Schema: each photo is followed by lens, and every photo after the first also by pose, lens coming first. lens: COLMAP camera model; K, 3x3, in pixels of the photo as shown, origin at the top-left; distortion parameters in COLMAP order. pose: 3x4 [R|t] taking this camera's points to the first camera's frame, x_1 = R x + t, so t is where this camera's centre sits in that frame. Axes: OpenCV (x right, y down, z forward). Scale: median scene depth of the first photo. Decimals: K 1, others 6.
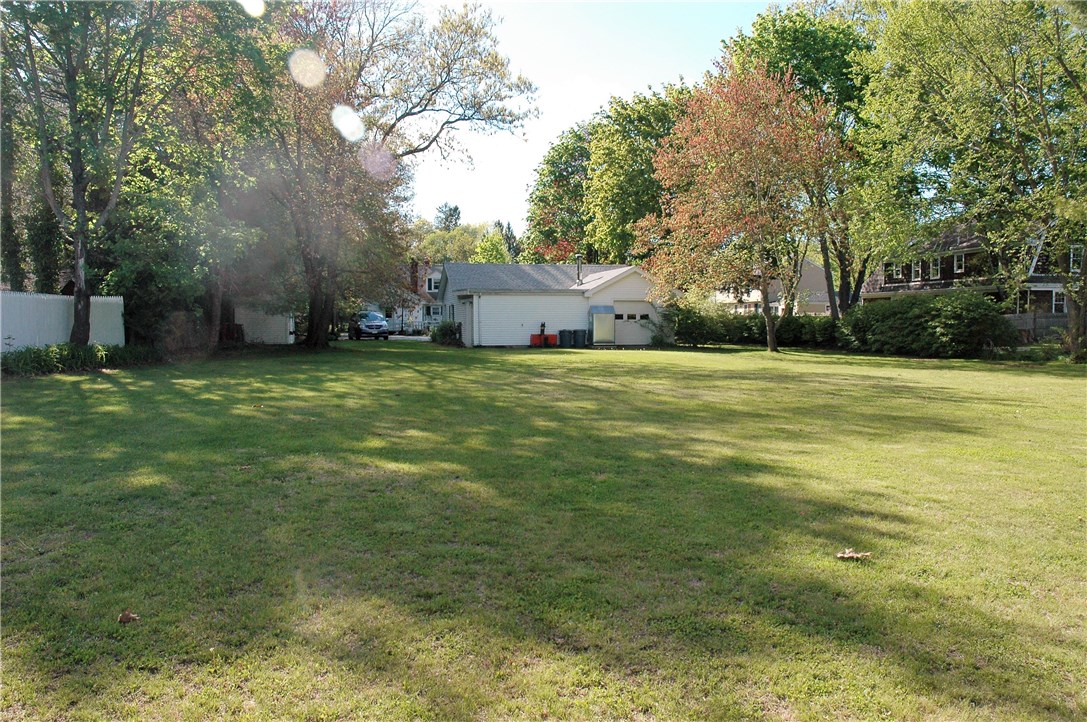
lens RADIAL K [[841.2, 0, 543.3], [0, 841.2, 363.6], [0, 0, 1]] dist [-0.004221, -0.001170]
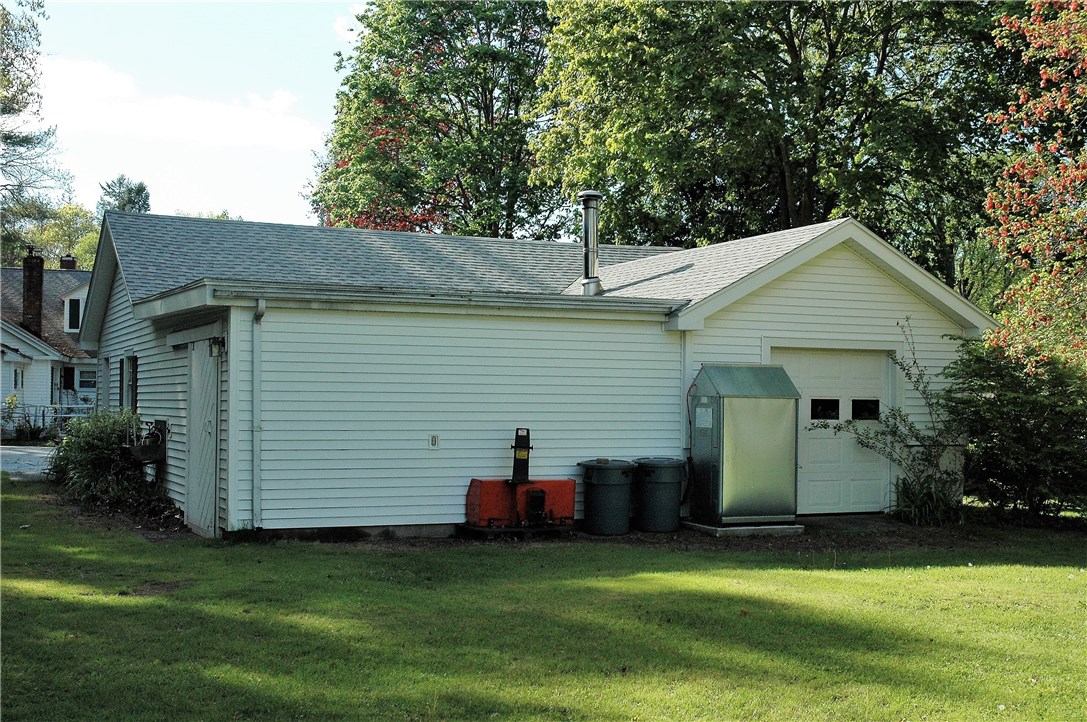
lens RADIAL K [[1334.2, 0, 545.9], [0, 1334.2, 359.6], [0, 0, 1]] dist [0.034649, 0.000000]
pose [[0.980982, 0.017704, 0.193287, -0.066536], [-0.002042, 0.996718, -0.080930, -0.037172], [-0.194086, 0.078996, 0.977799, 0.606260]]
